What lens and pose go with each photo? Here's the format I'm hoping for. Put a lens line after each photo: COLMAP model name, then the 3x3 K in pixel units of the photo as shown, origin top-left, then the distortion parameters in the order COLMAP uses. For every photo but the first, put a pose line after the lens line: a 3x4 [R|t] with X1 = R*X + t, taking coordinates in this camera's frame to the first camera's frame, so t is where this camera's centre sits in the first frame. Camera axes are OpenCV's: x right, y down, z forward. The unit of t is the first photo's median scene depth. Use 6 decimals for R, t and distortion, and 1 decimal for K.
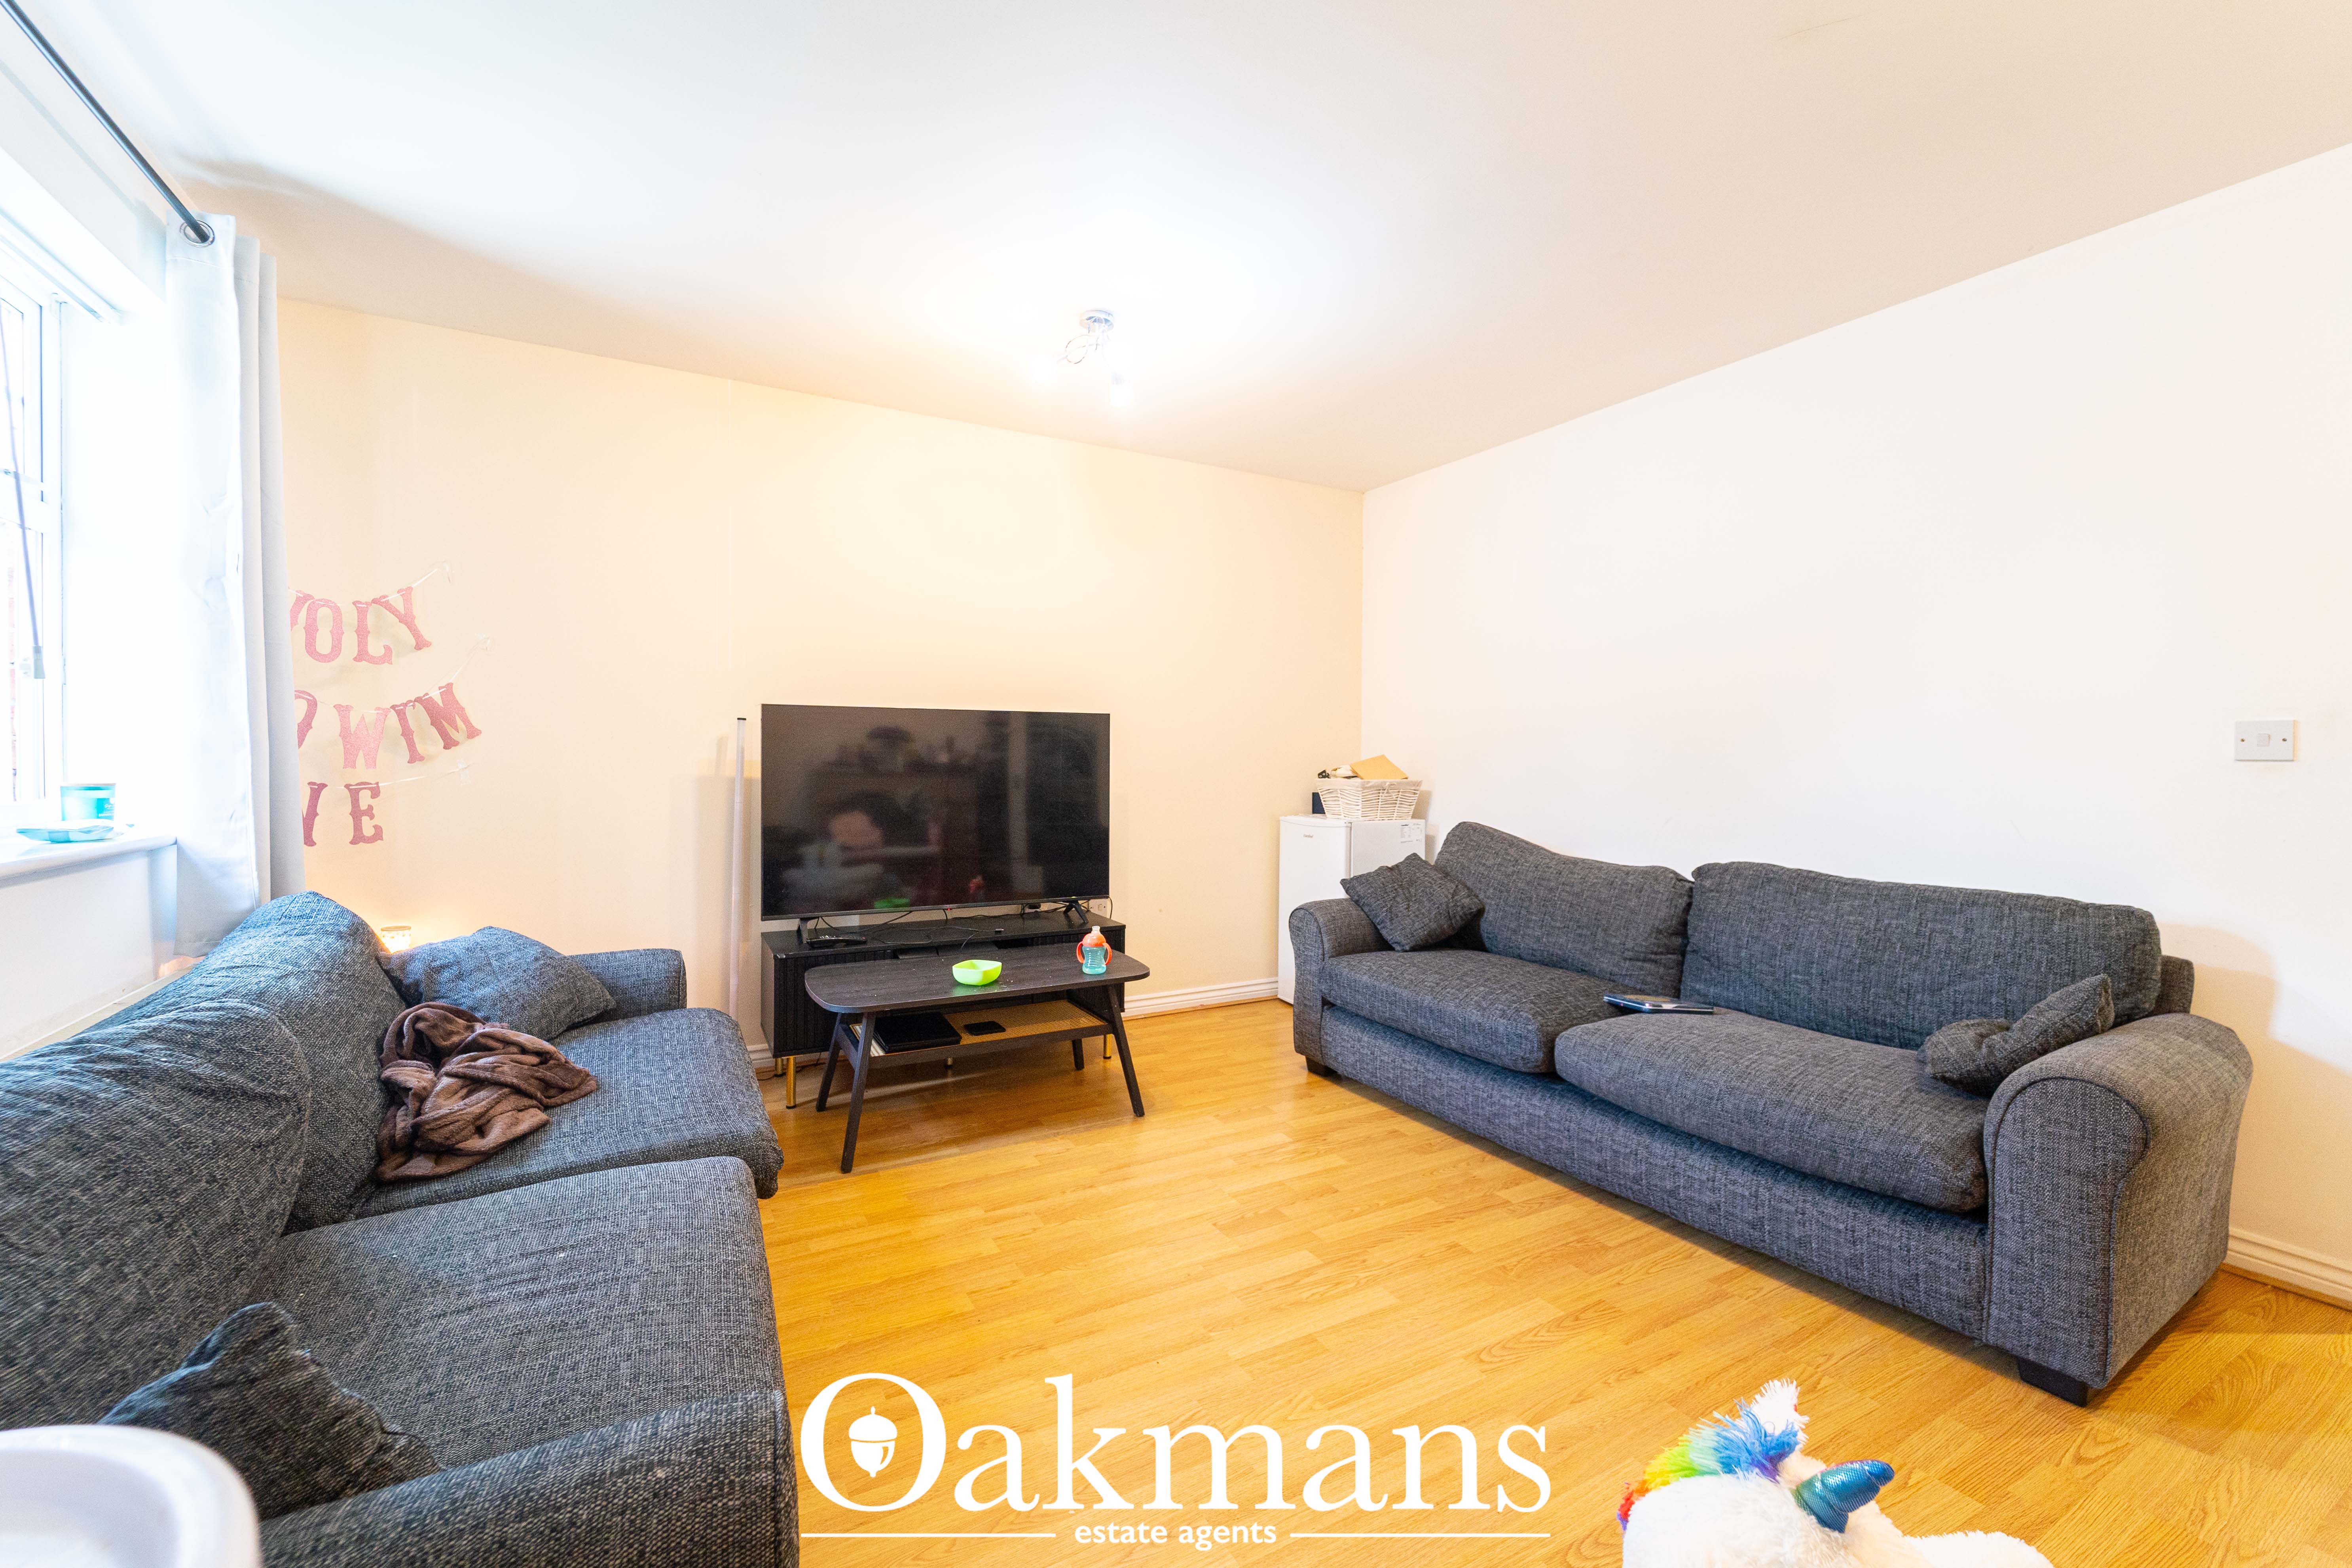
lens RADIAL K [[928.8, 0, 1164.3], [0, 928.8, 774.3], [0, 0, 1]] dist [0.000181, -0.000057]
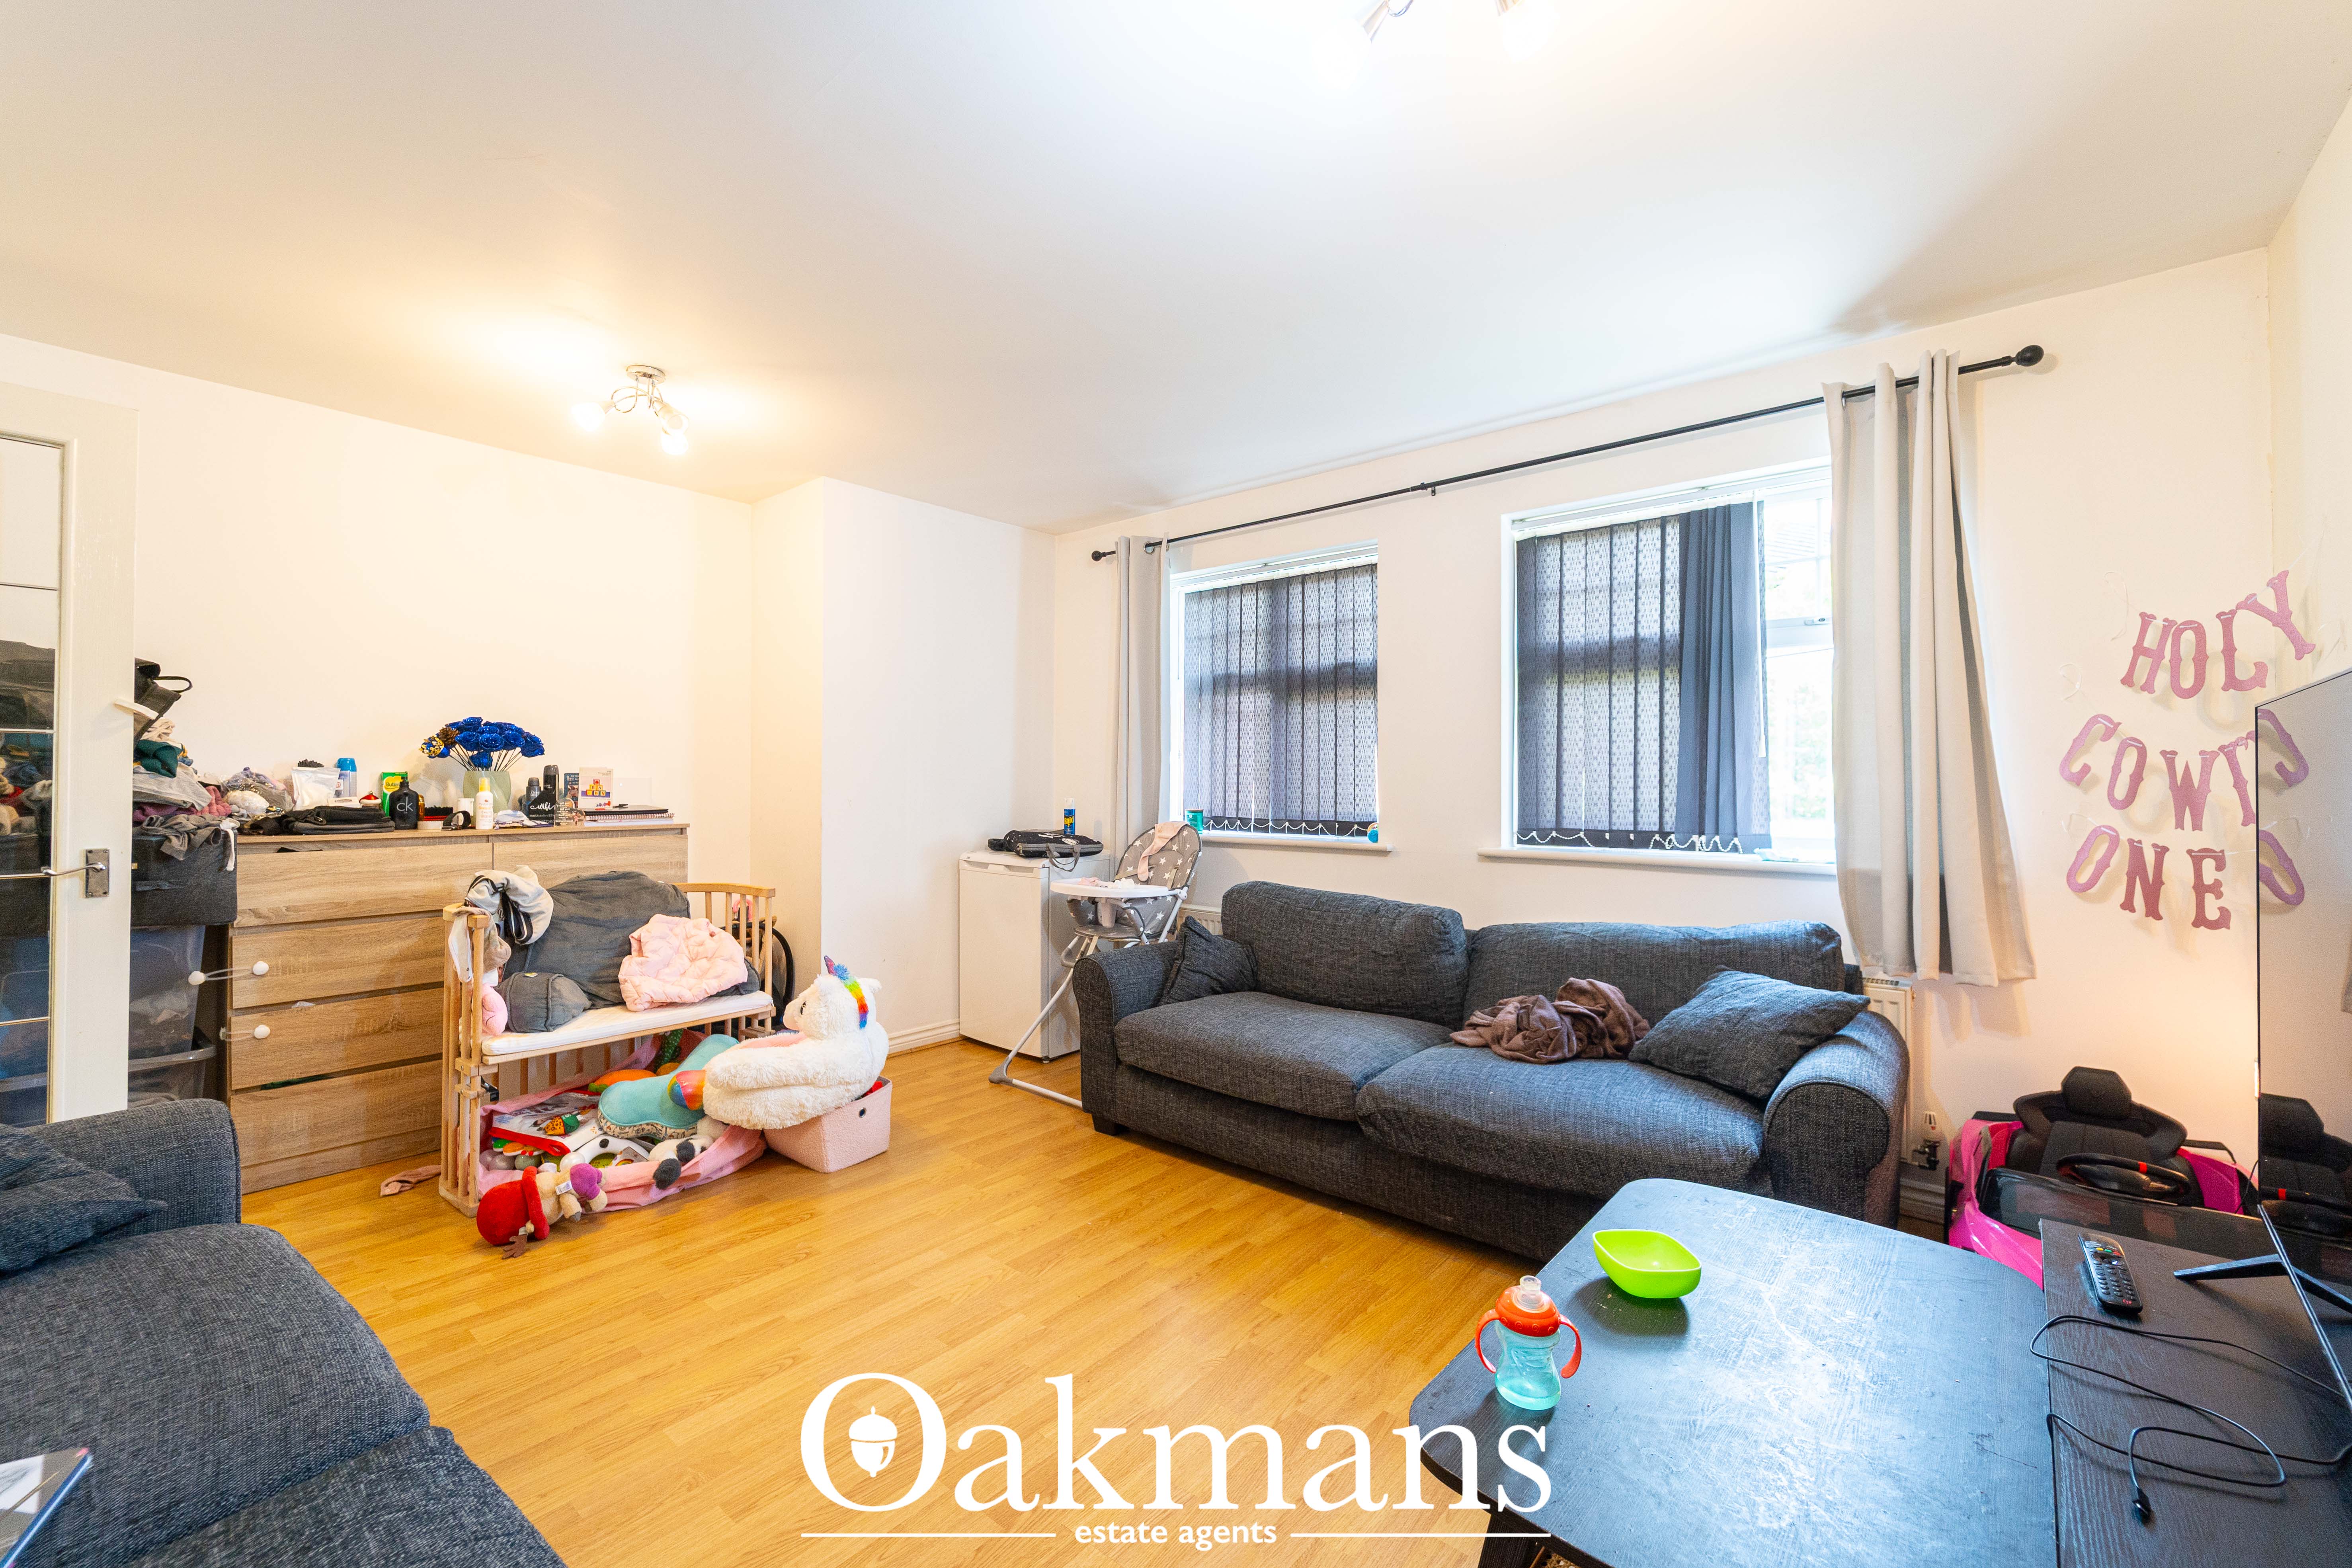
lens RADIAL K [[974.0, 0, 1177.0], [0, 974.0, 771.7], [0, 0, 1]] dist [-0.002635, -0.000648]
pose [[-0.932860, -0.015316, -0.359913, 0.220635], [-0.015536, 0.999877, -0.002283, -0.039726], [0.359903, 0.003462, -0.932983, 1.431522]]
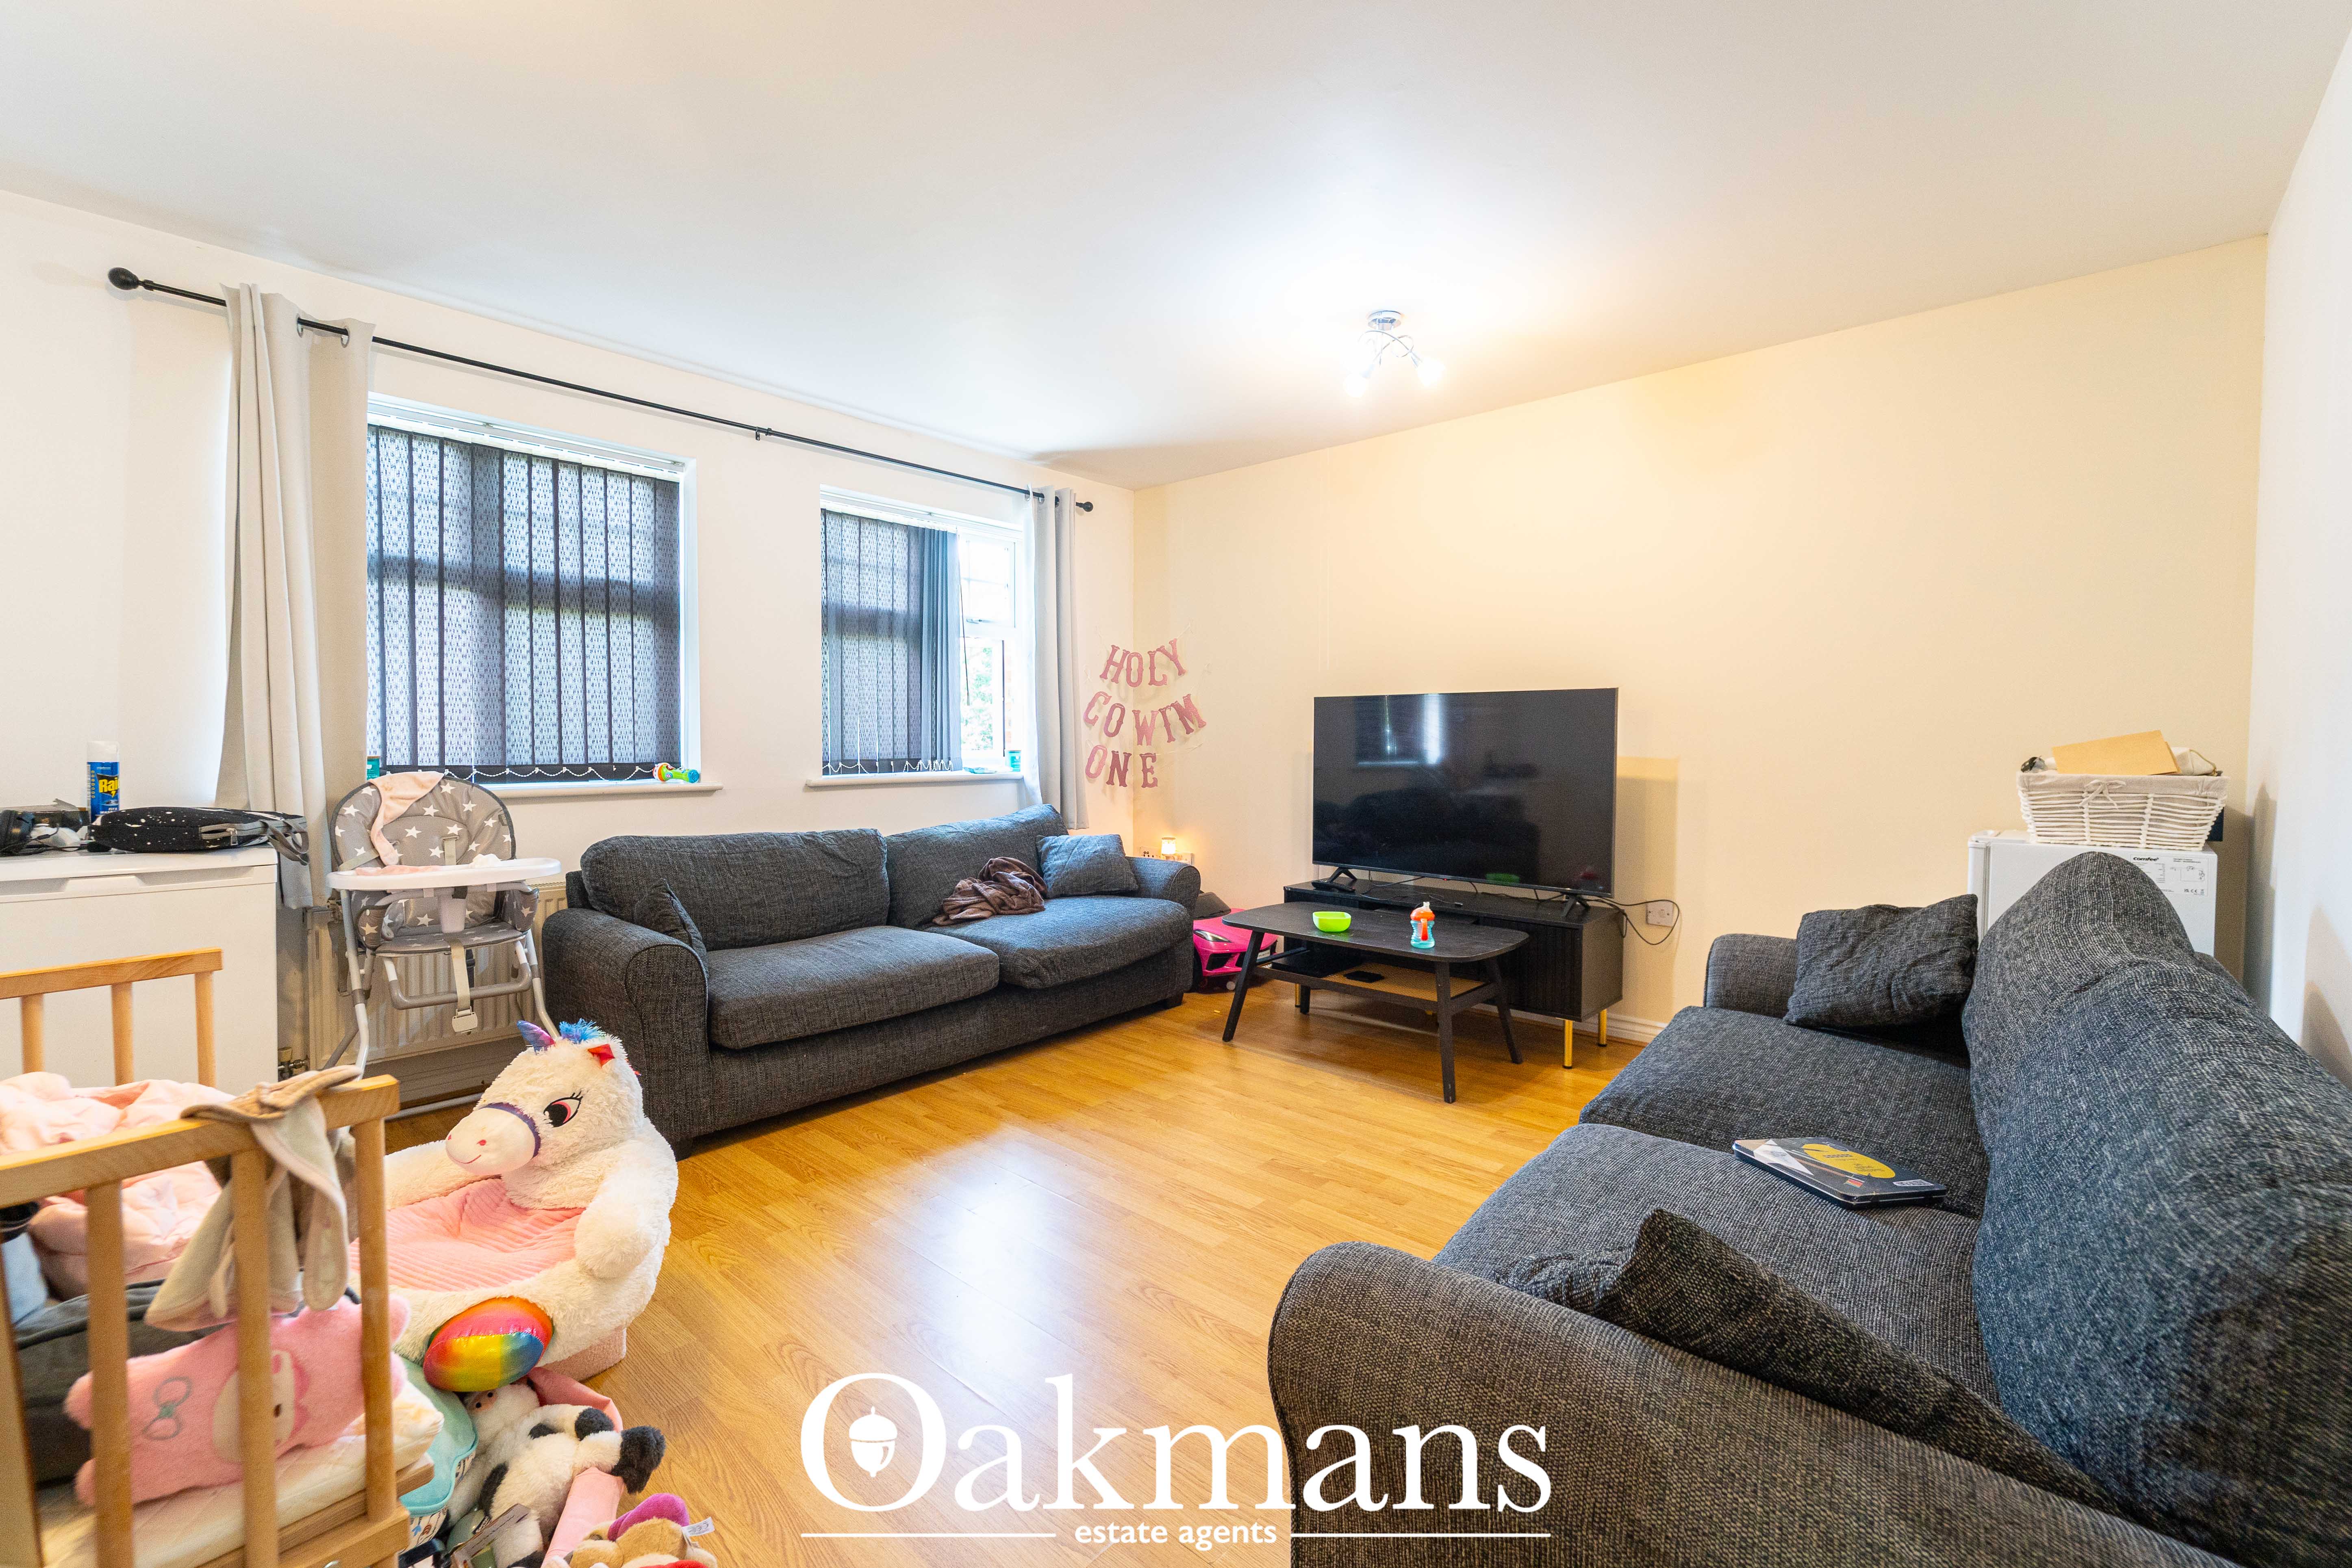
lens RADIAL K [[973.9, 0, 1177.0], [0, 973.9, 771.7], [0, 0, 1]] dist [-0.002635, -0.000648]
pose [[0.338907, 0.027530, -0.940417, 0.907759], [-0.012457, 0.999615, 0.024774, -0.002739], [0.940738, 0.003319, 0.339119, 0.415791]]
